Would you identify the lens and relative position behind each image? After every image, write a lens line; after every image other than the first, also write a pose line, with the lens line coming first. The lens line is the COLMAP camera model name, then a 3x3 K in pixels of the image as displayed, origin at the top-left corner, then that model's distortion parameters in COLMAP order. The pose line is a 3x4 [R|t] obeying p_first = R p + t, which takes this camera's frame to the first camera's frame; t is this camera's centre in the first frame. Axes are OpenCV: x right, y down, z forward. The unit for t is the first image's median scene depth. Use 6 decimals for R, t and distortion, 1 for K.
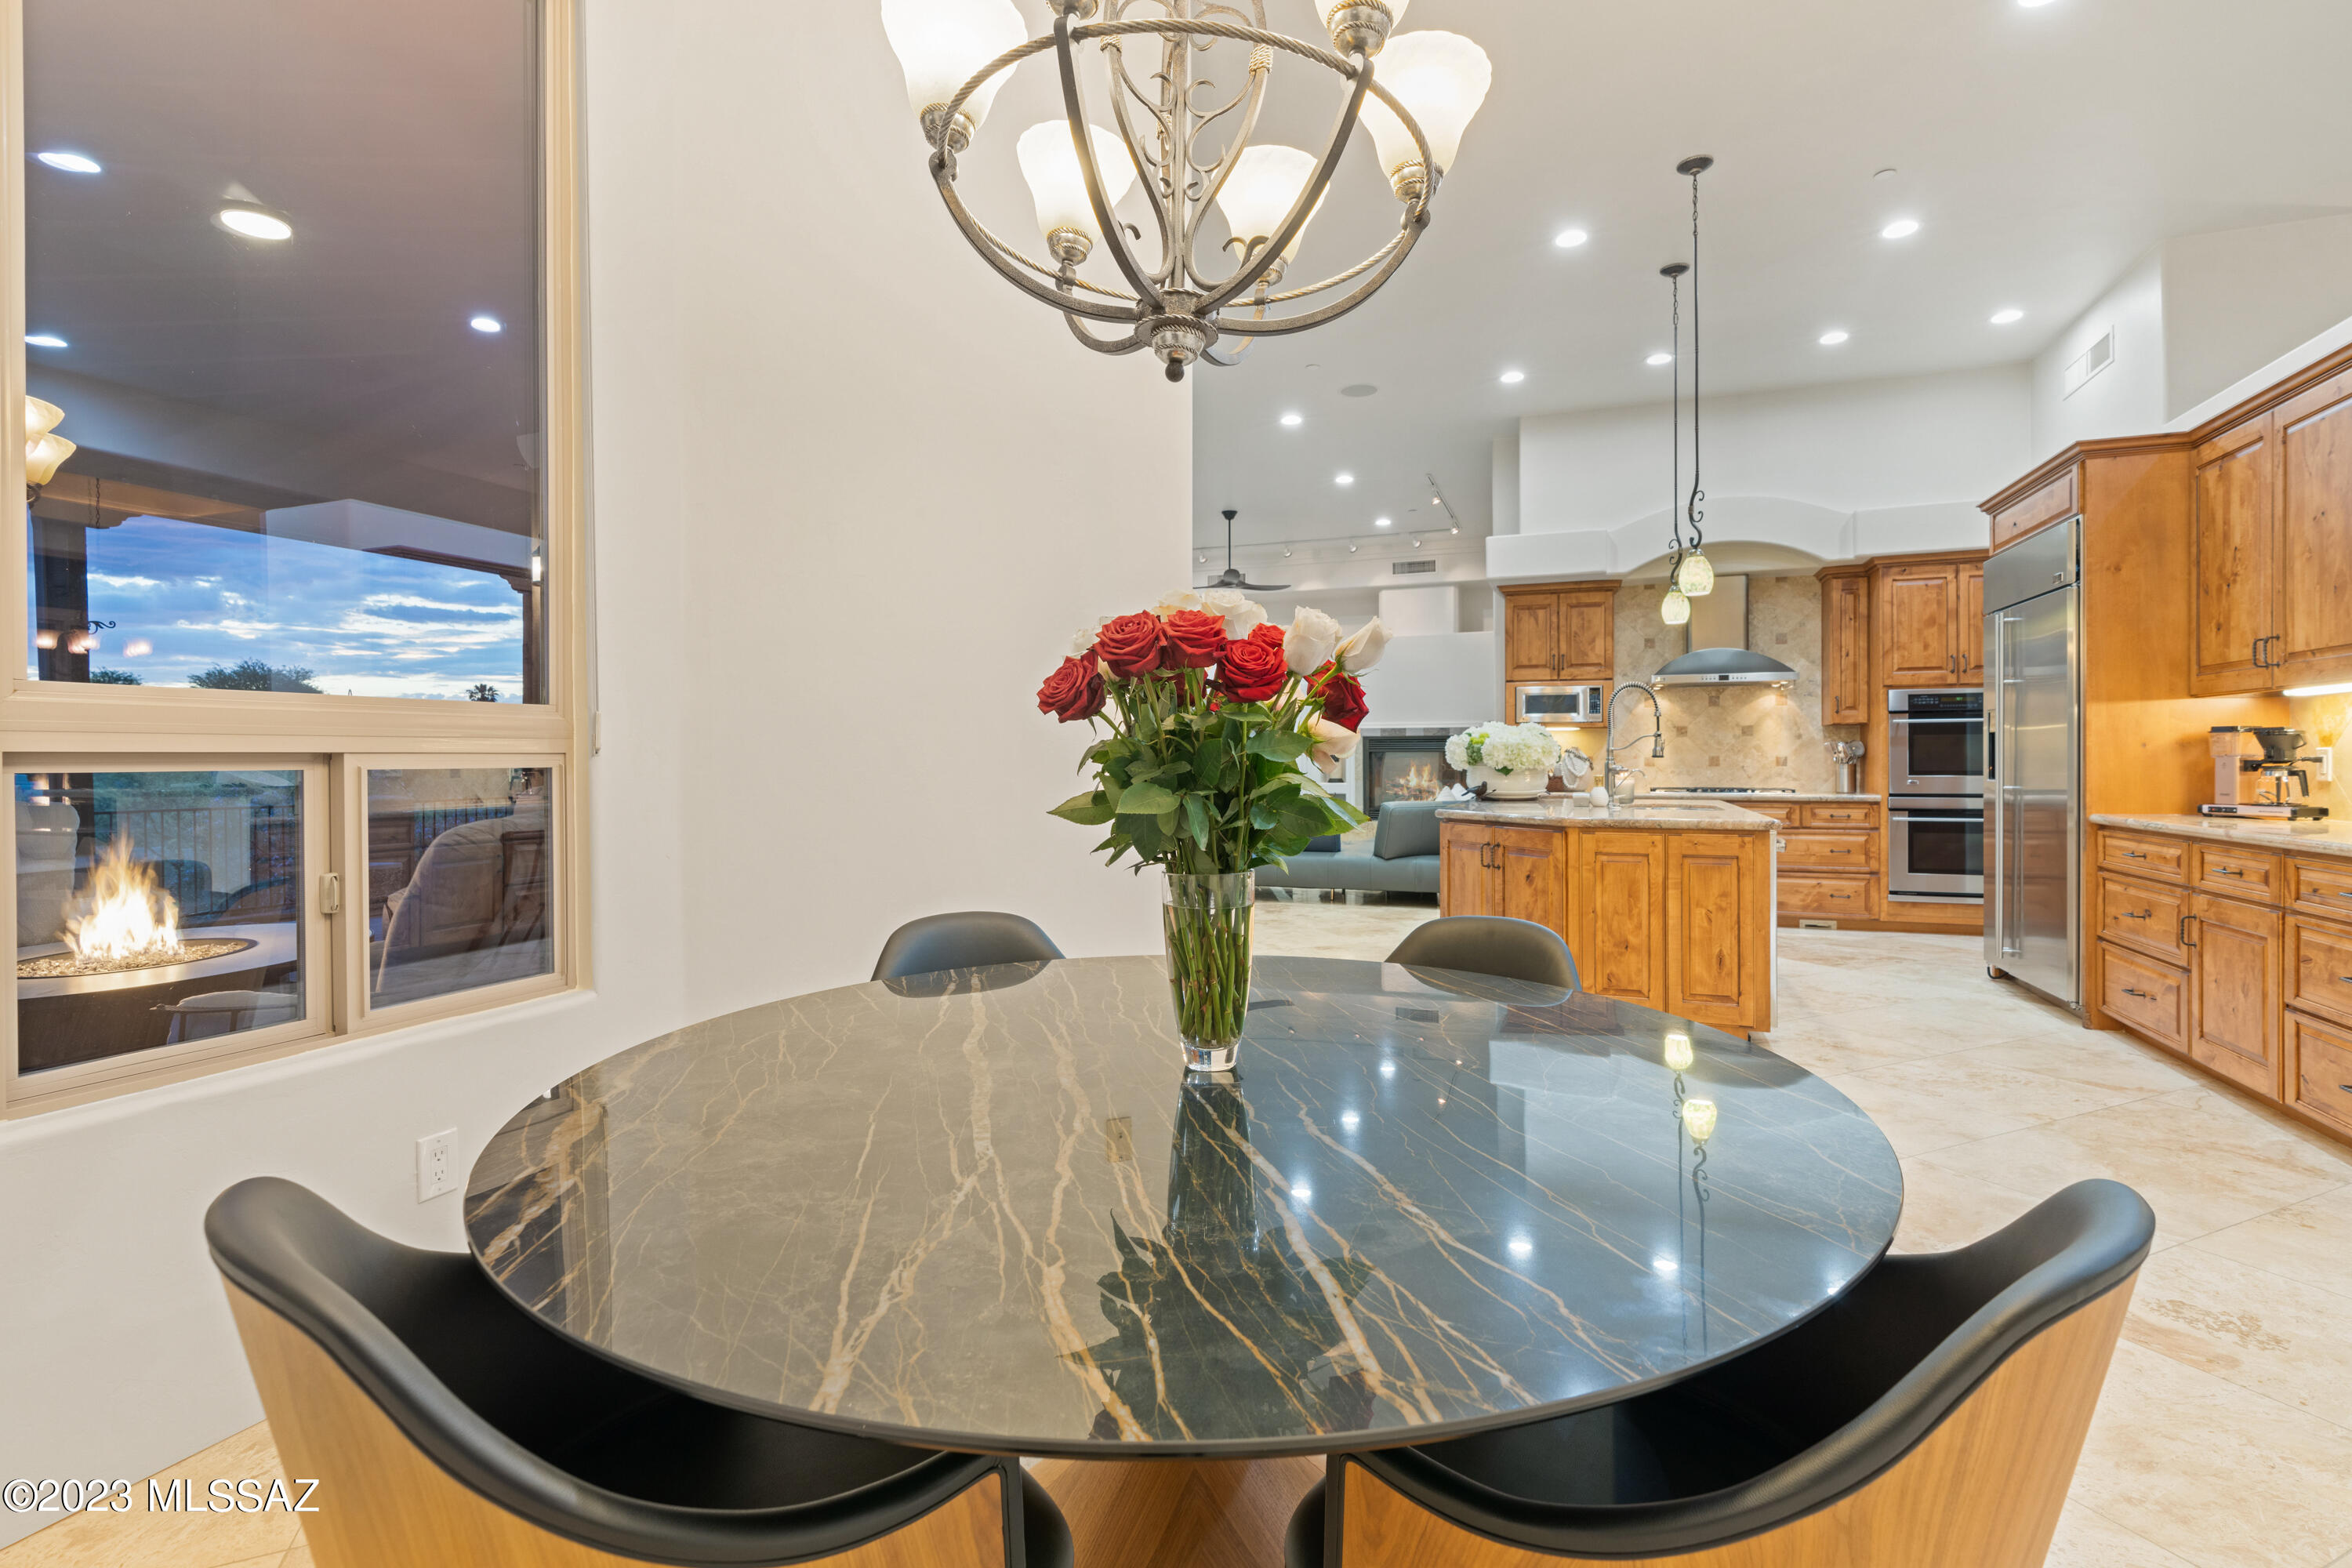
lens RADIAL K [[1089.7, 0, 1185.7], [0, 1089.7, 764.4], [0, 0, 1]] dist [-0.003250, 0.001318]
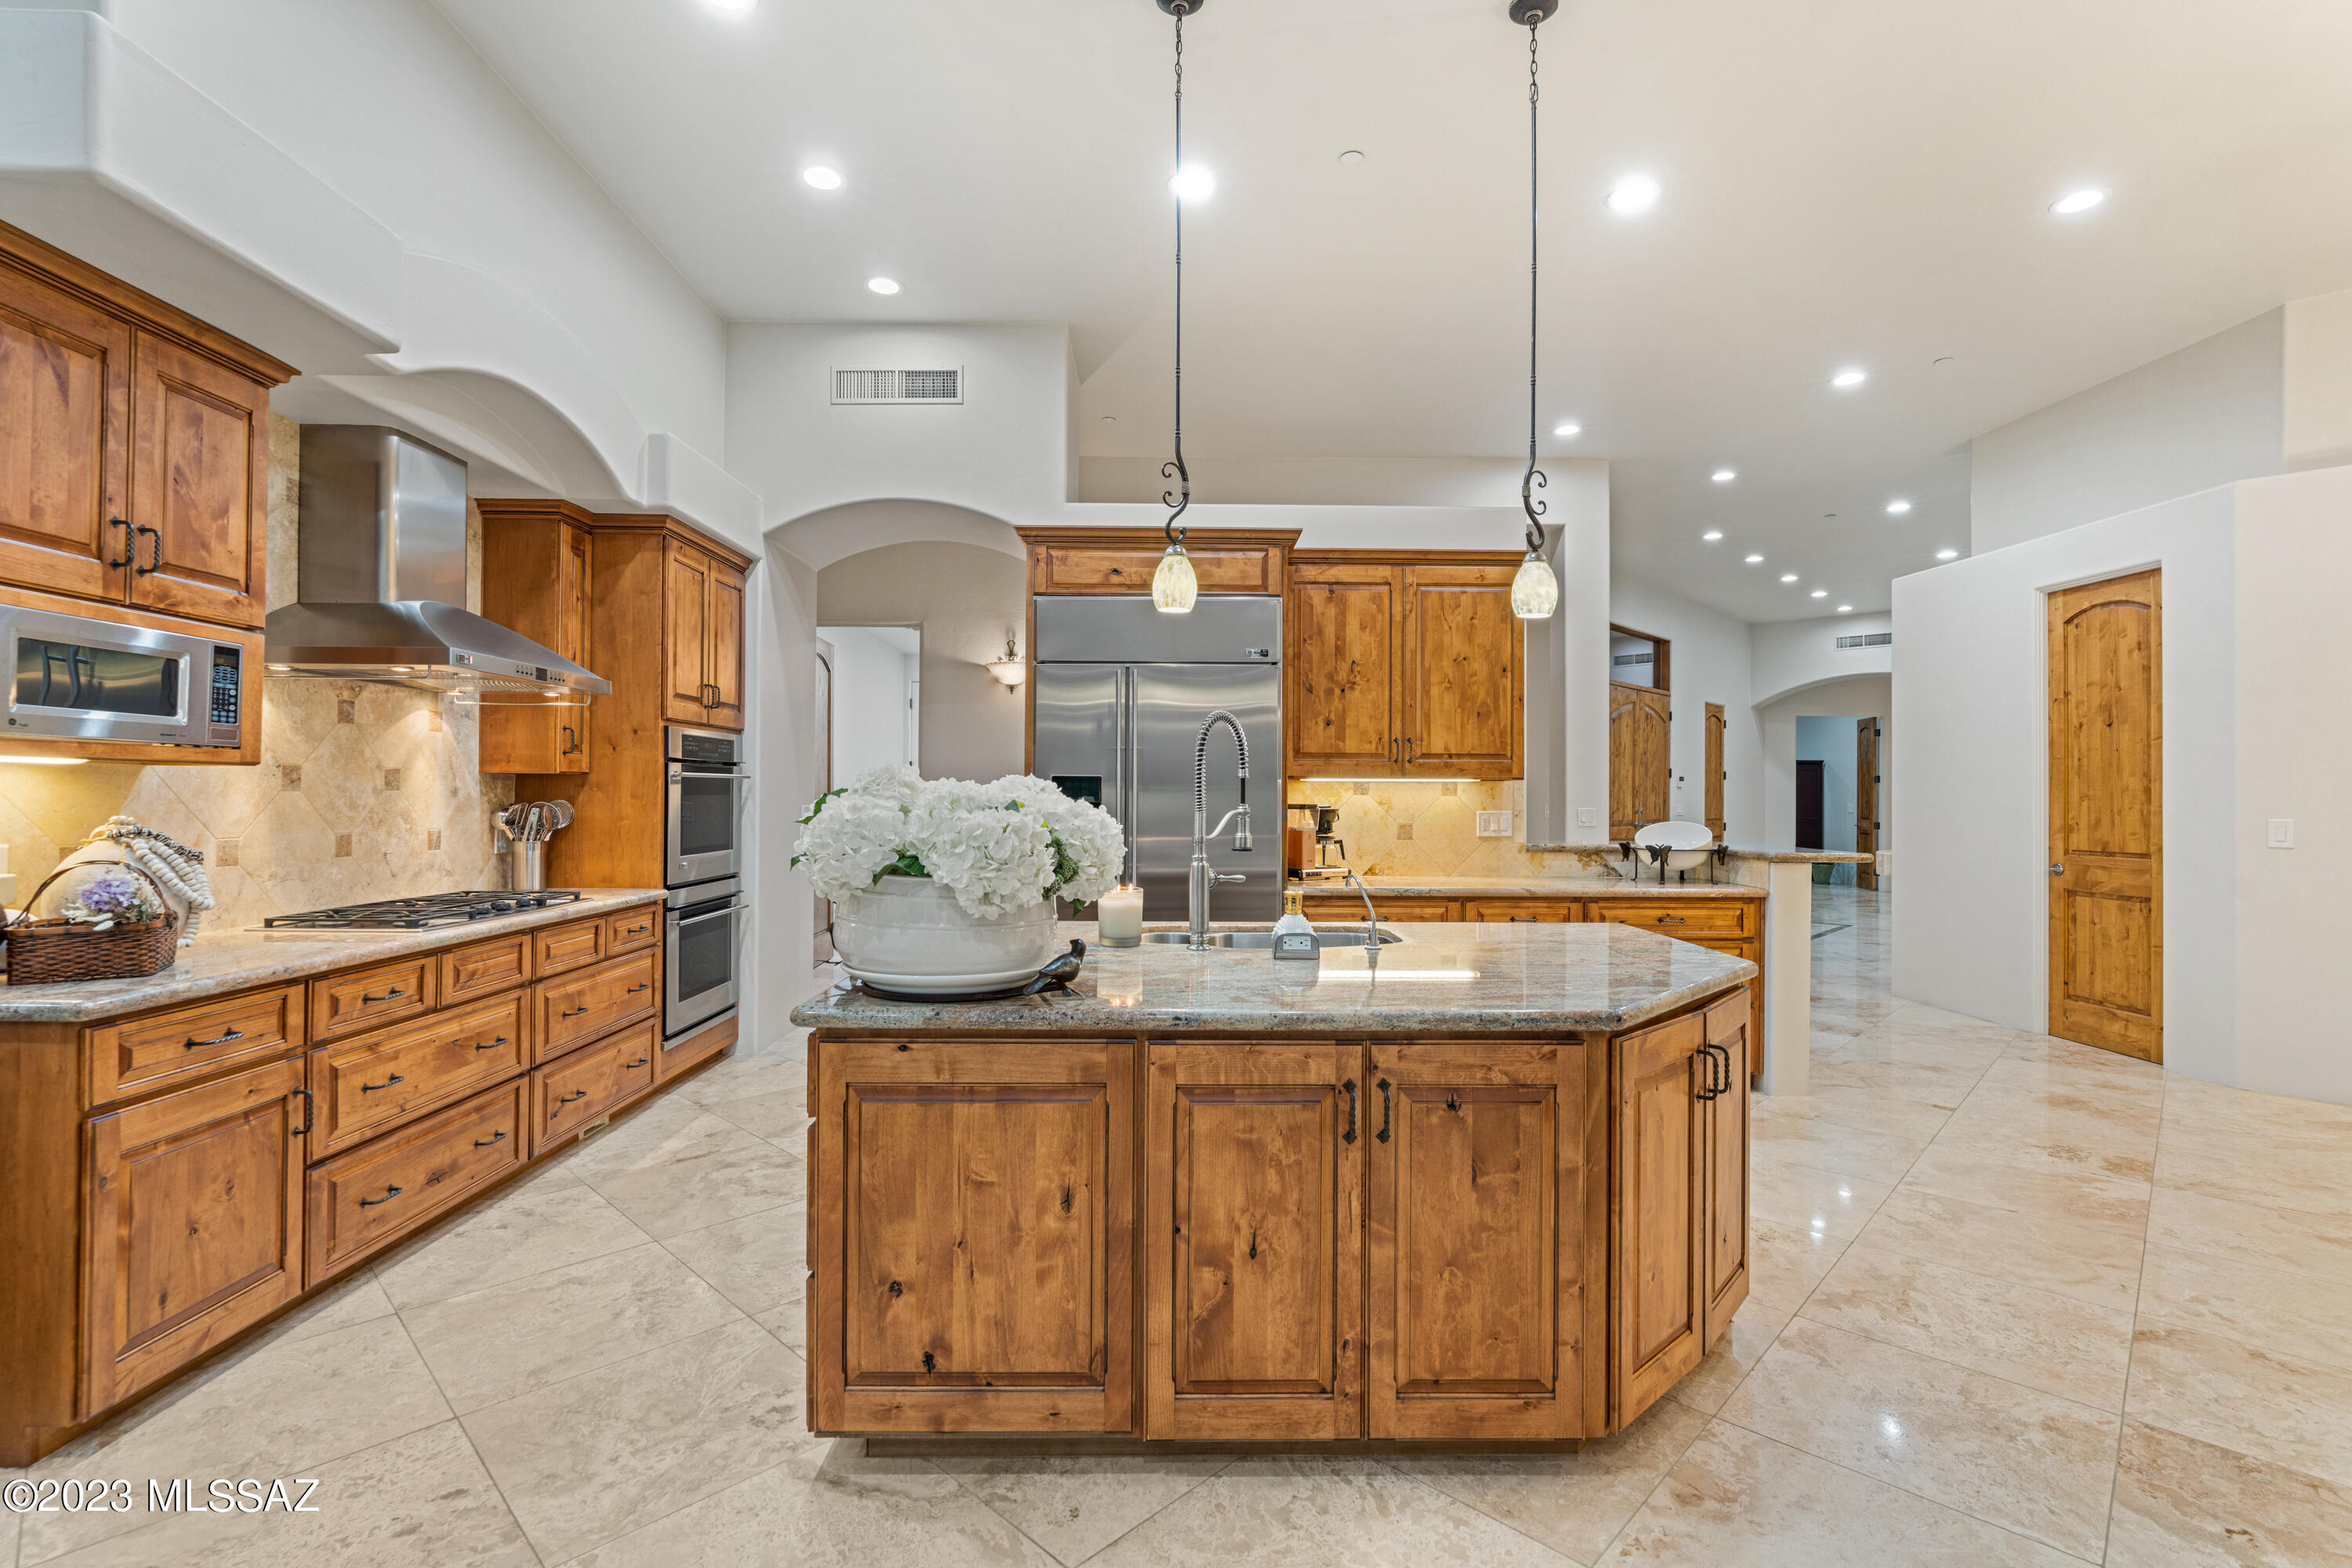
lens RADIAL K [[1057.8, 0, 1176.0], [0, 1057.8, 784.0], [0, 0, 1]] dist [-0.007600, 0.000967]
pose [[-0.364068, 0.010244, 0.931316, -0.049664], [-0.000803, 0.999936, -0.011313, -0.026722], [-0.931372, -0.004866, -0.364037, 0.949601]]
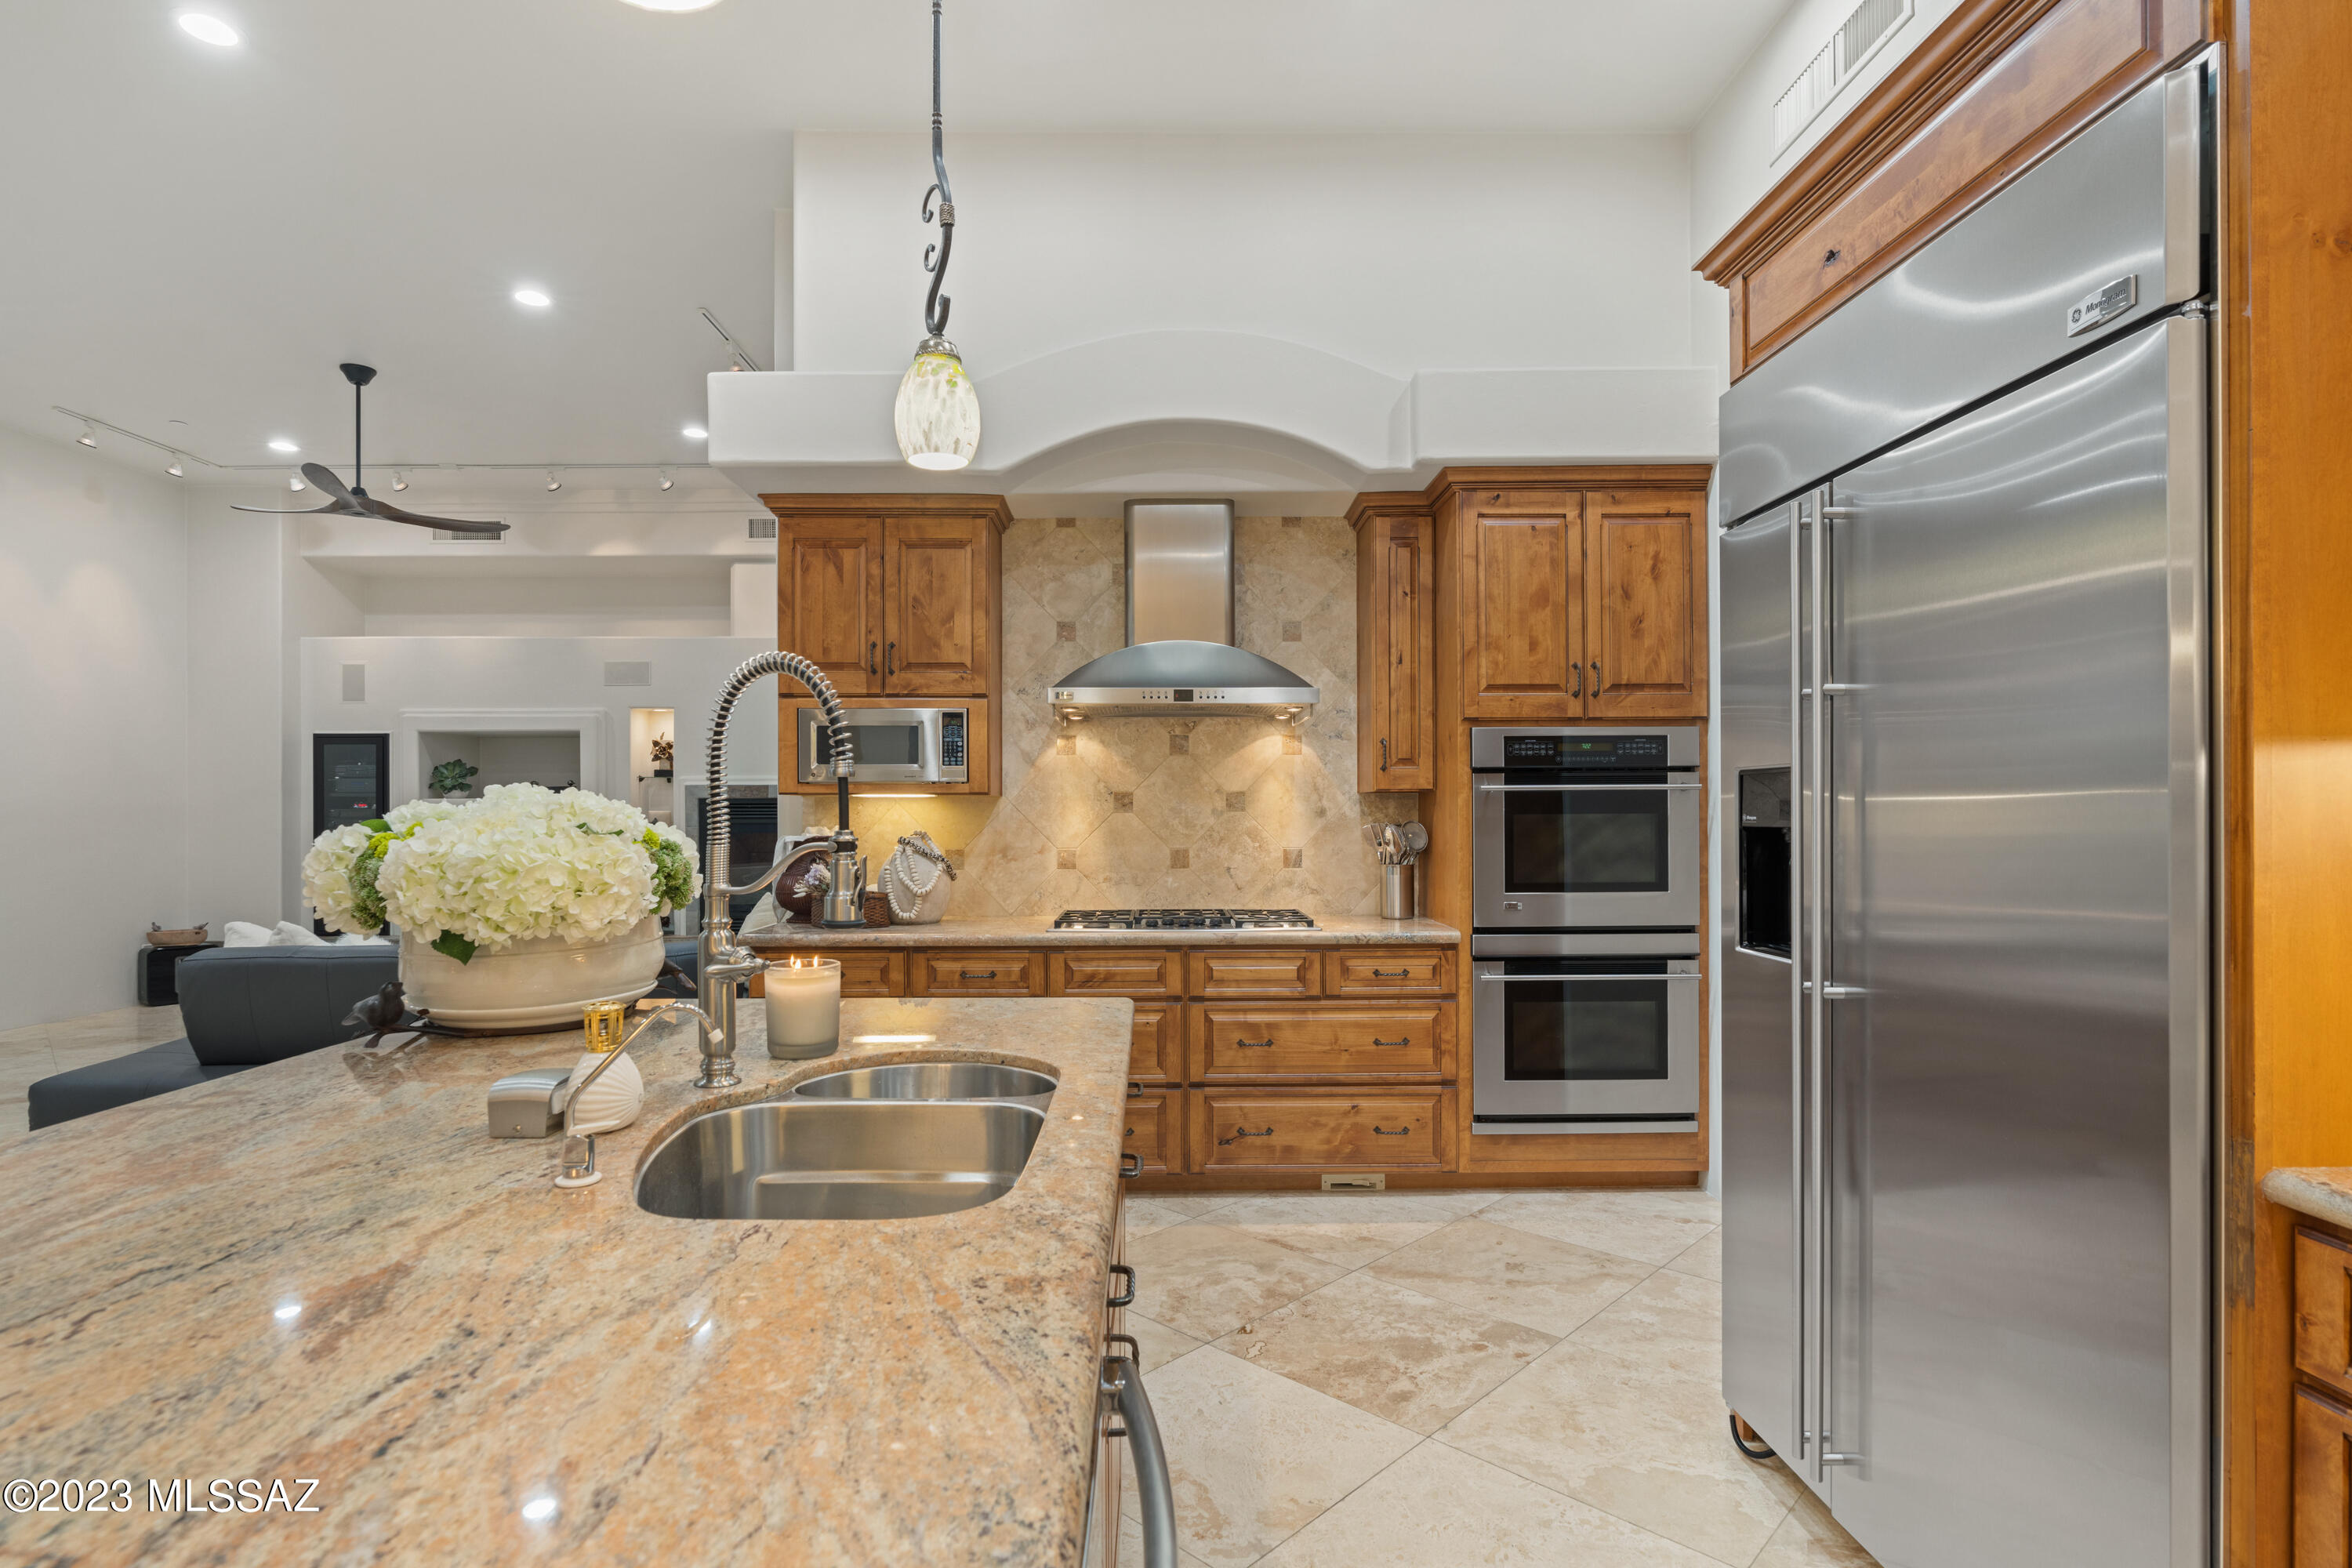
lens RADIAL K [[1163.5, 0, 1164.2], [0, 1163.5, 814.4], [0, 0, 1]] dist [-0.008118, 0.000989]
pose [[0.933013, -0.001193, 0.359841, 0.311392], [0.002349, 0.999993, -0.002777, -0.025848], [-0.359835, 0.003437, 0.933010, 0.538505]]
